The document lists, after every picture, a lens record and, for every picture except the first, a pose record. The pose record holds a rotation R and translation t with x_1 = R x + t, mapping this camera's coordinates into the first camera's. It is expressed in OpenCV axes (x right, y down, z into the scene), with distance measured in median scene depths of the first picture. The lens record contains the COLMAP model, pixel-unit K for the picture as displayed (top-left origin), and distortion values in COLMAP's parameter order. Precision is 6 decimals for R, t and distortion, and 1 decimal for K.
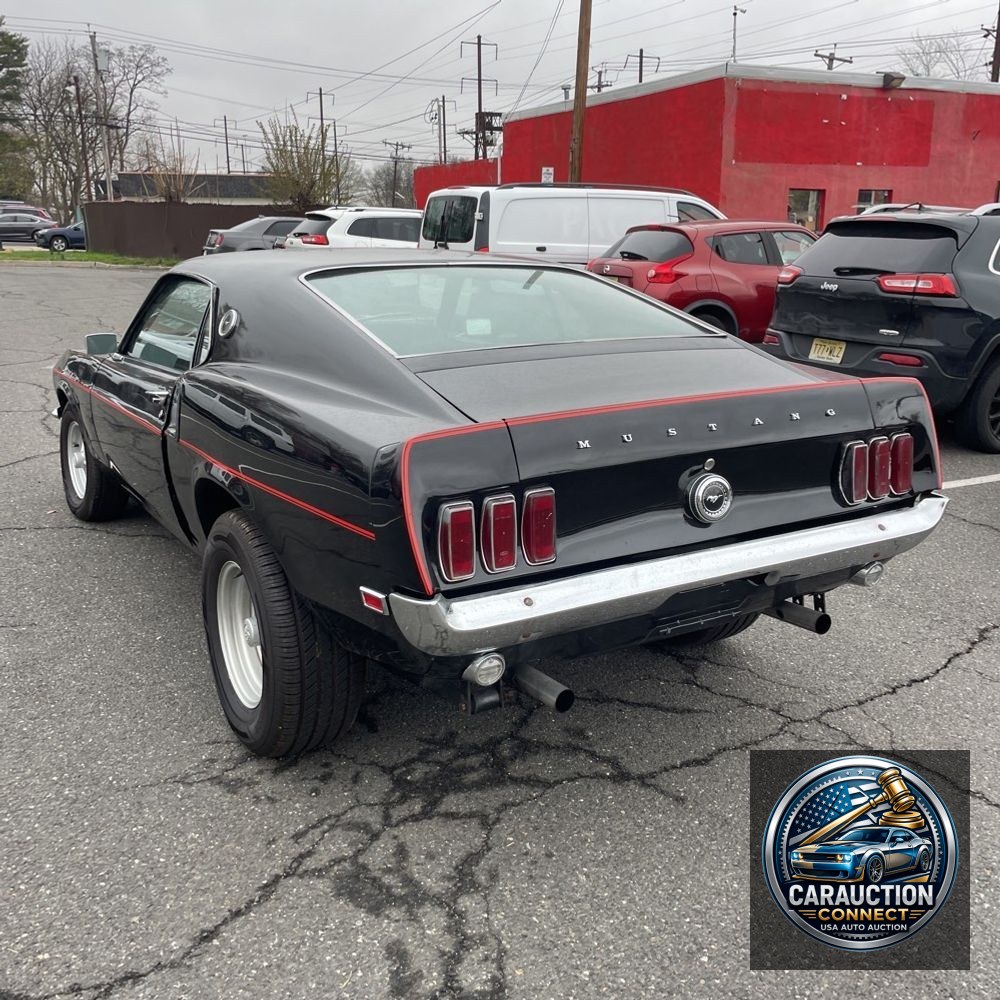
lens RADIAL K [[1006.9, 0, 511.4], [0, 1006.9, 494.3], [0, 0, 1]] dist [0.022600, 0.000000]
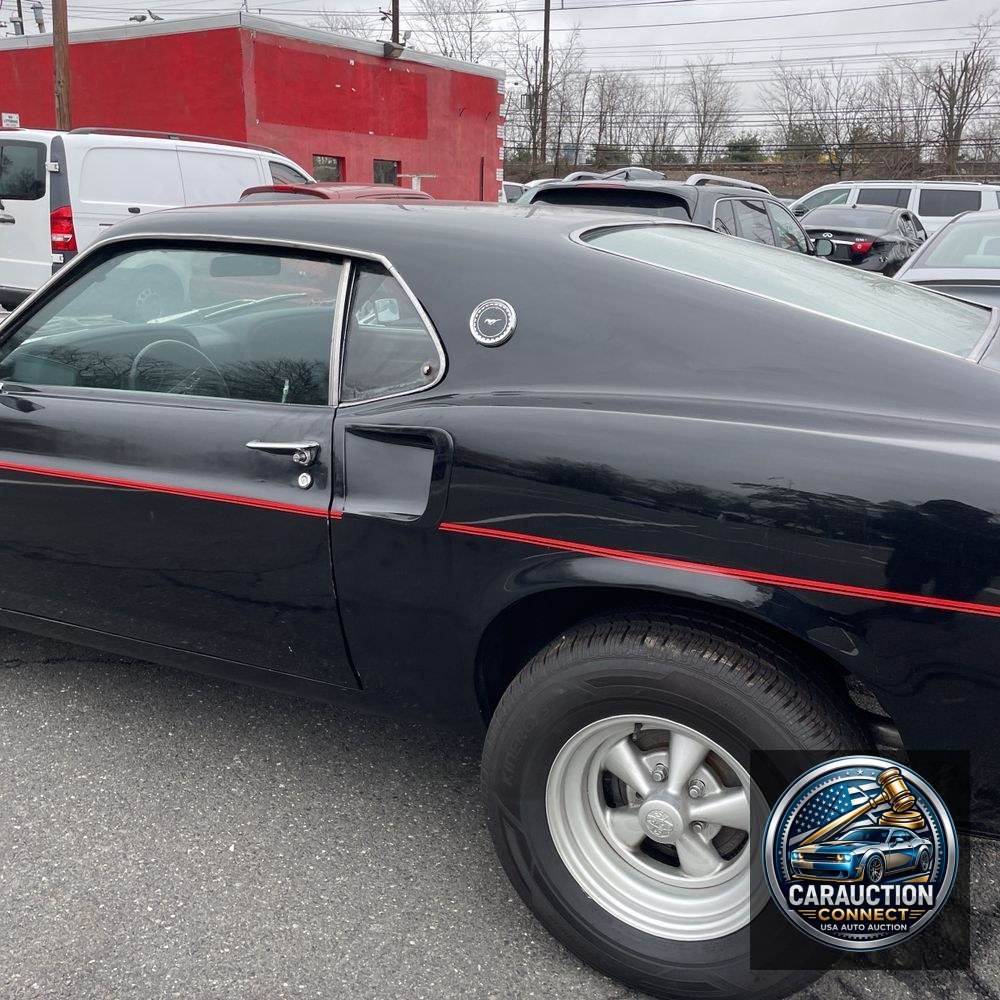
lens RADIAL K [[1006.9, 0, 505.3], [0, 1006.9, 504.8], [0, 0, 1]] dist [0.022600, 0.000000]
pose [[0.855567, -0.128511, 0.501488, -0.550569], [0.110011, 0.991707, 0.066450, -0.092808], [-0.505868, -0.001683, 0.862609, 0.461703]]
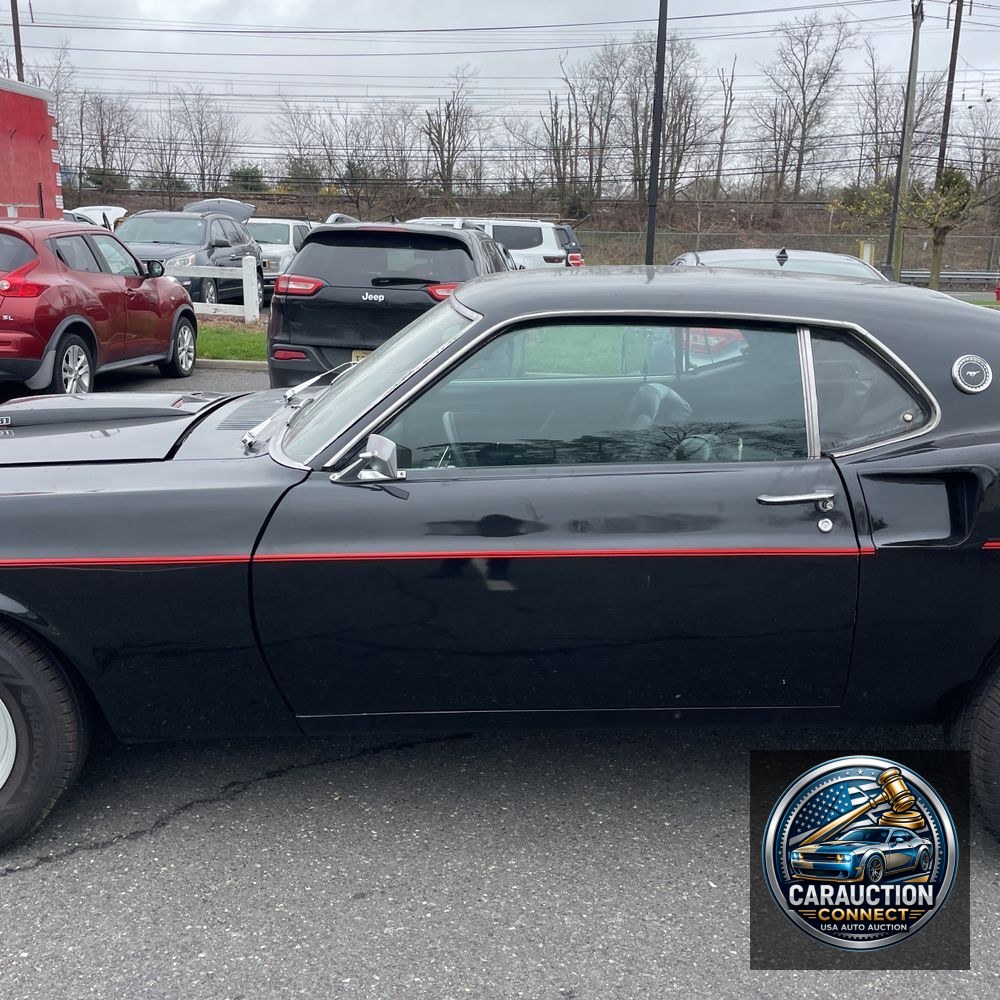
lens RADIAL K [[1006.9, 0, 498.5], [0, 1006.9, 502.2], [0, 0, 1]] dist [0.022600, 0.000000]
pose [[0.531217, -0.197166, 0.823975, -1.024735], [0.193188, 0.975113, 0.108783, -0.213063], [-0.824917, 0.101394, 0.556086, 0.850994]]
